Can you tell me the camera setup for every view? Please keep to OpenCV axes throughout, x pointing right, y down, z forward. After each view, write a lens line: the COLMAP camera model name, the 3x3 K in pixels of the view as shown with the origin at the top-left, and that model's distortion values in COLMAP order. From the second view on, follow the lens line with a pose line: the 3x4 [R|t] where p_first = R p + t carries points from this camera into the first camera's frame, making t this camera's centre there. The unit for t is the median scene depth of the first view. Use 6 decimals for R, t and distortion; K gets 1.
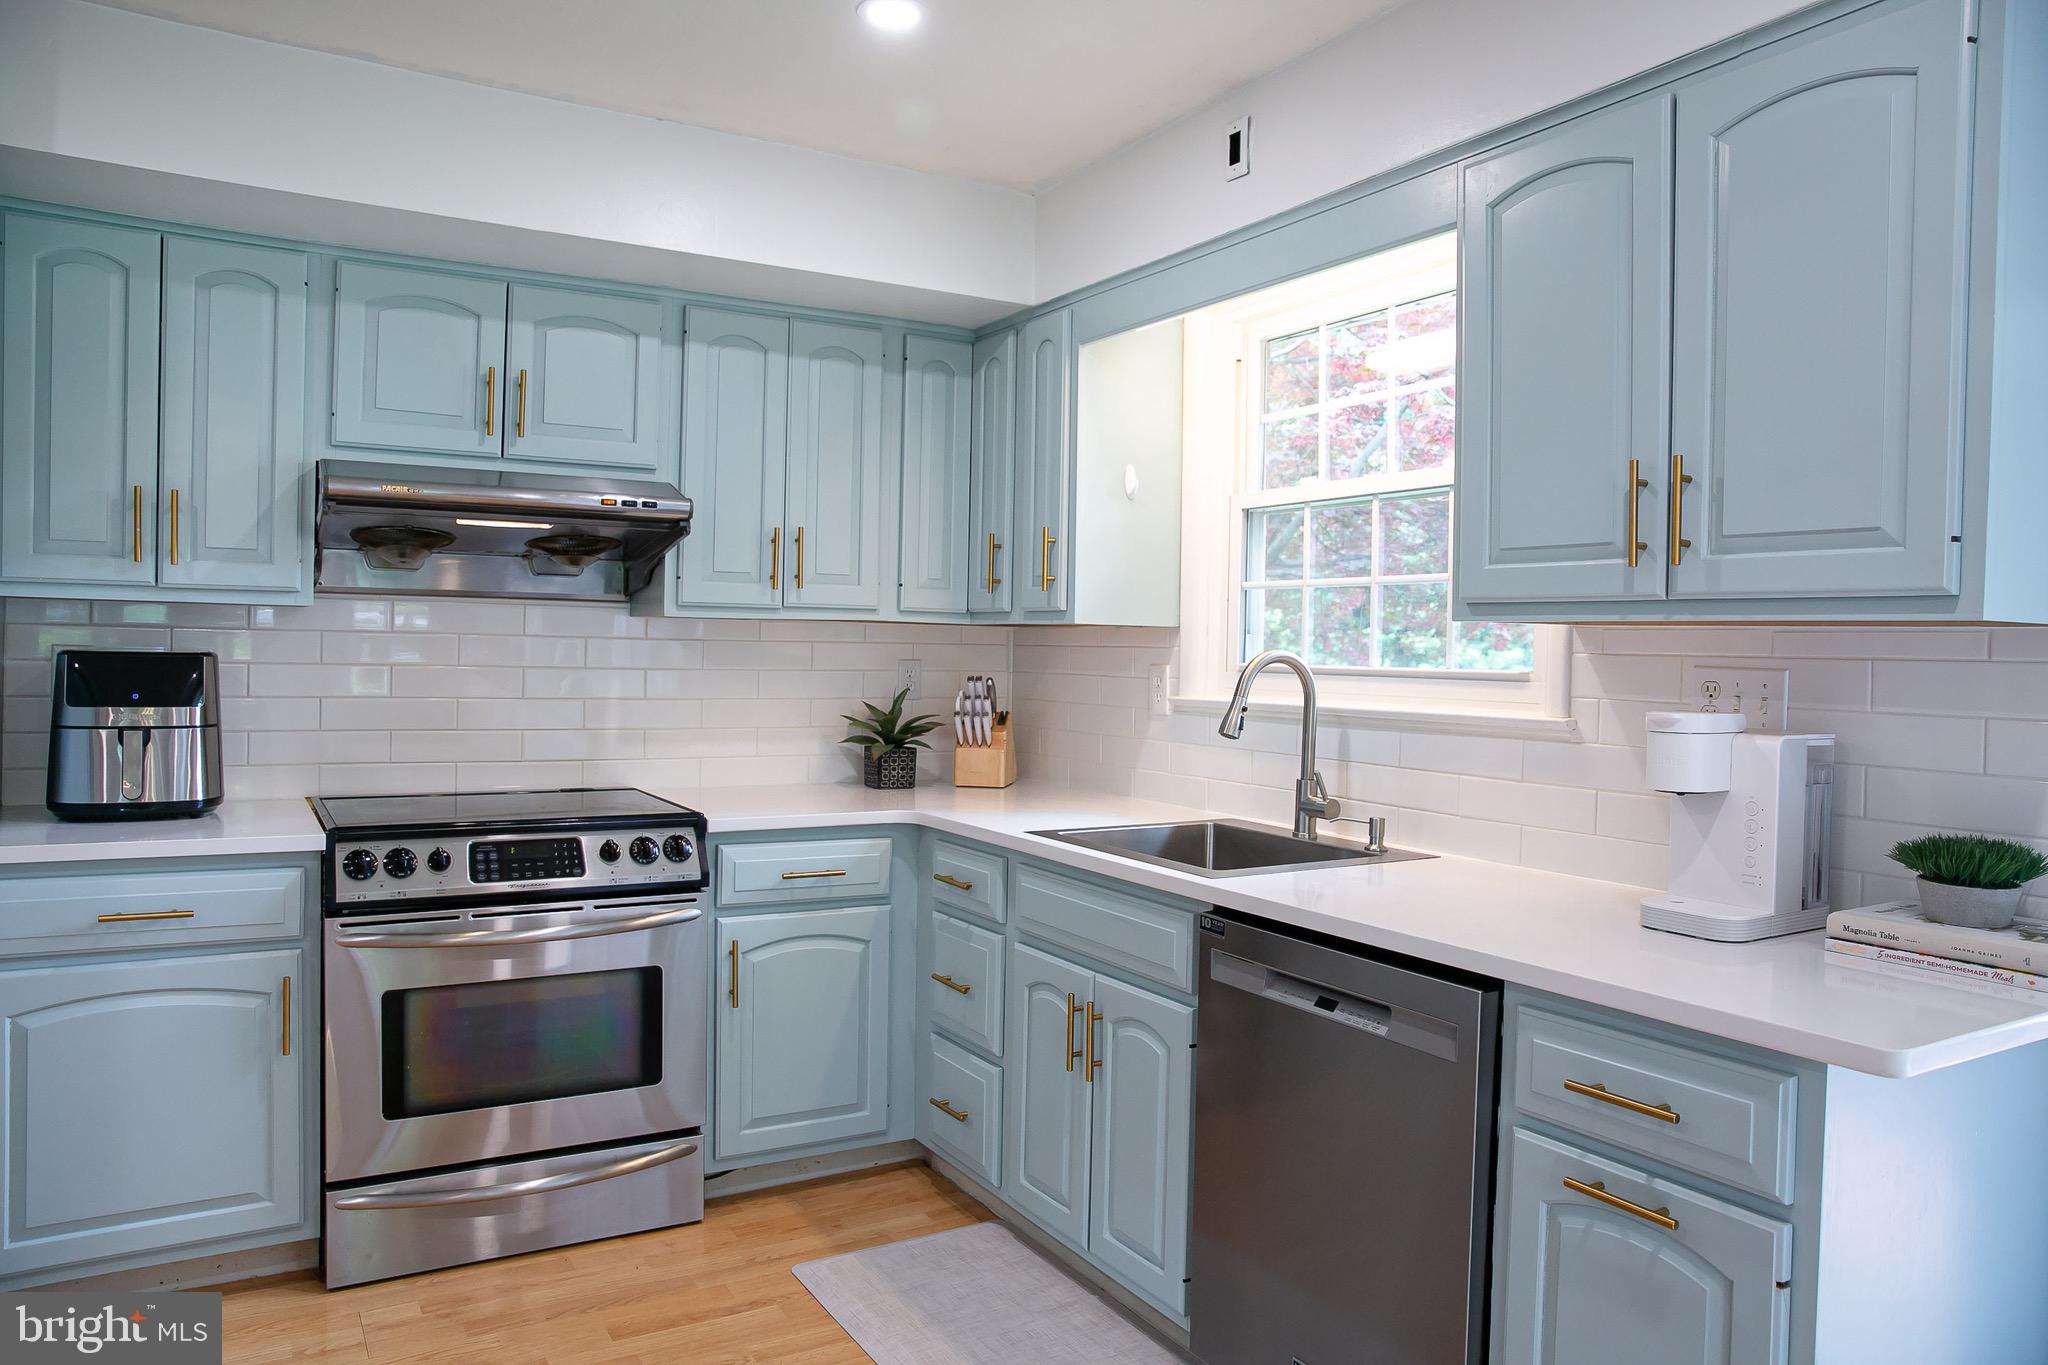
lens RADIAL K [[1376.4, 0, 1004.3], [0, 1376.4, 667.0], [0, 0, 1]] dist [-0.109341, 0.077001]
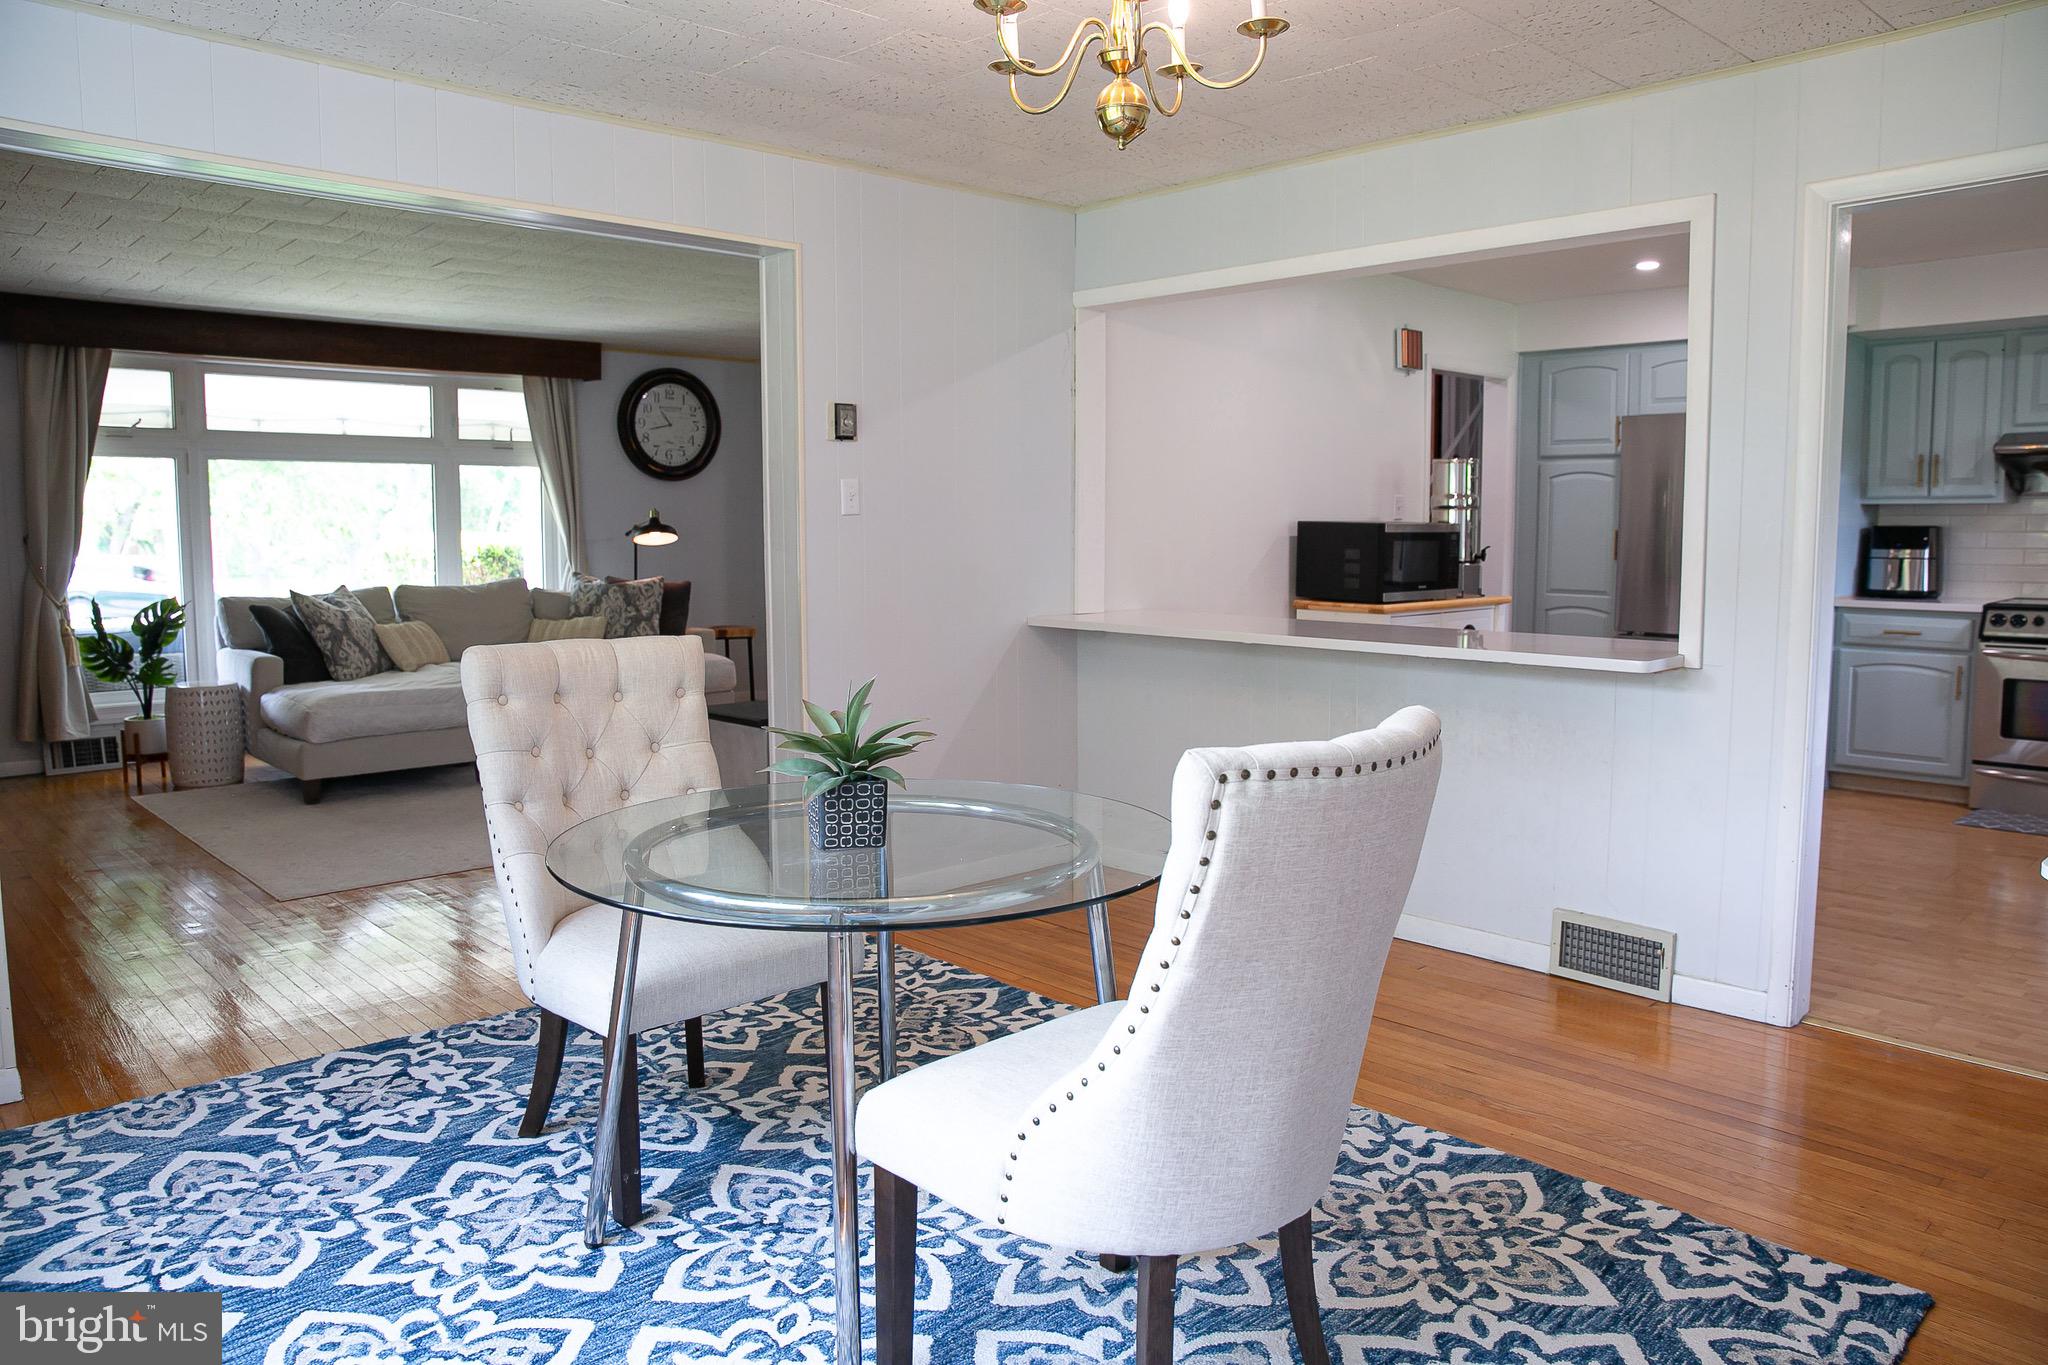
lens RADIAL K [[1410.4, 0, 1010.9], [0, 1410.4, 677.0], [0, 0, 1]] dist [-0.118674, 0.080104]
pose [[0.221142, 0.083720, -0.971641, 1.244976], [0.001319, 0.996282, 0.086143, 0.042146], [0.975241, -0.020332, 0.220209, -1.009074]]
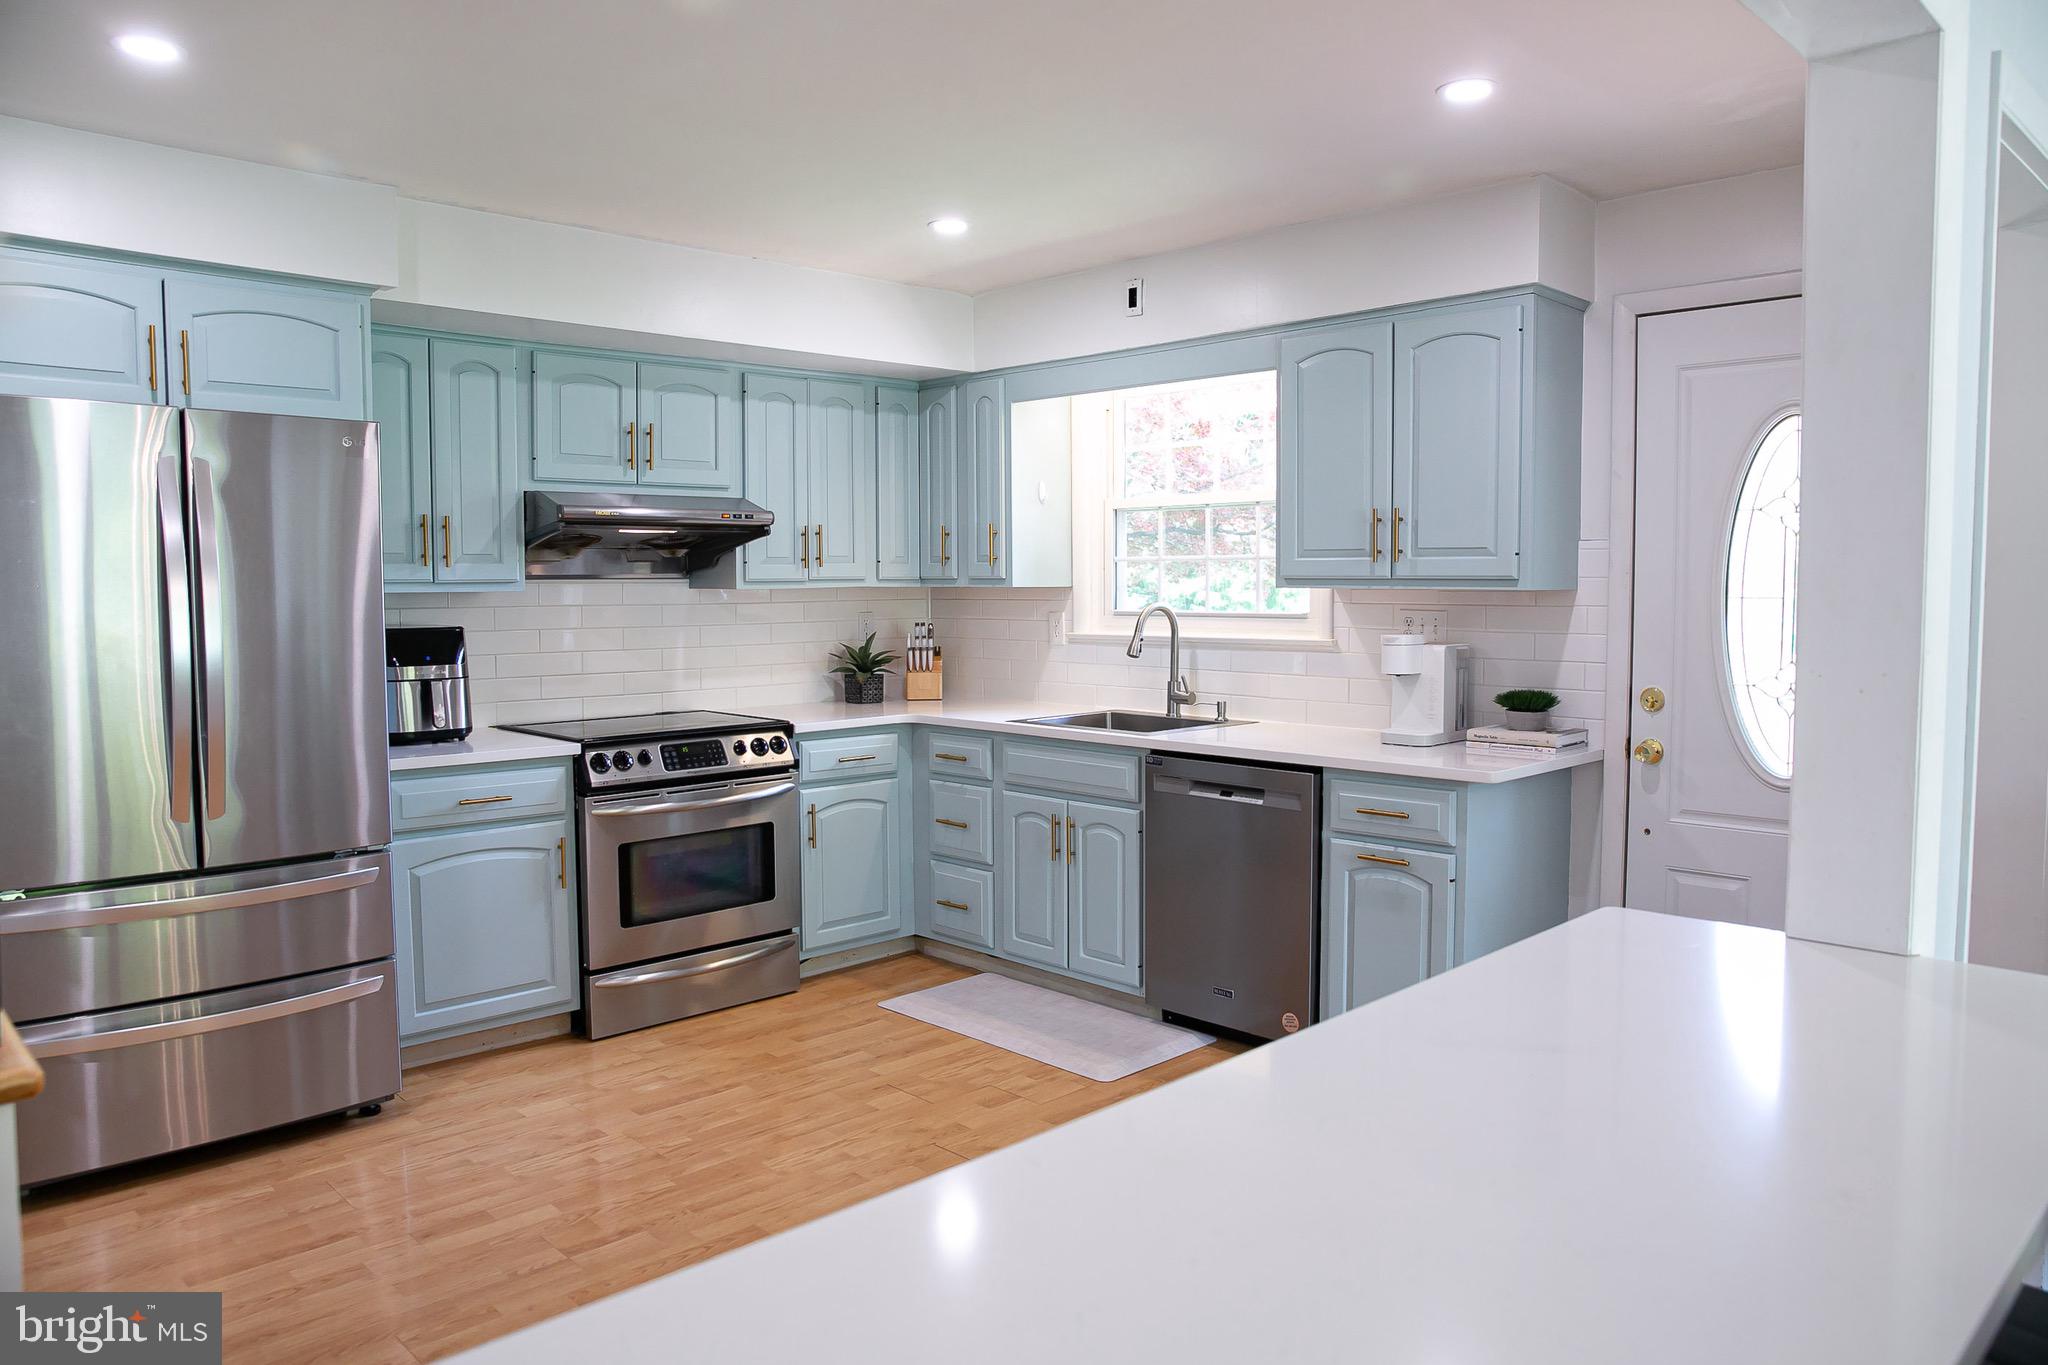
lens RADIAL K [[1410.4, 0, 1010.9], [0, 1410.4, 677.0], [0, 0, 1]] dist [-0.118674, 0.080104]
pose [[0.970679, -0.040797, 0.236890, -0.368706], [0.027428, 0.997854, 0.059459, -0.028497], [-0.238808, -0.051219, 0.969715, -0.589946]]
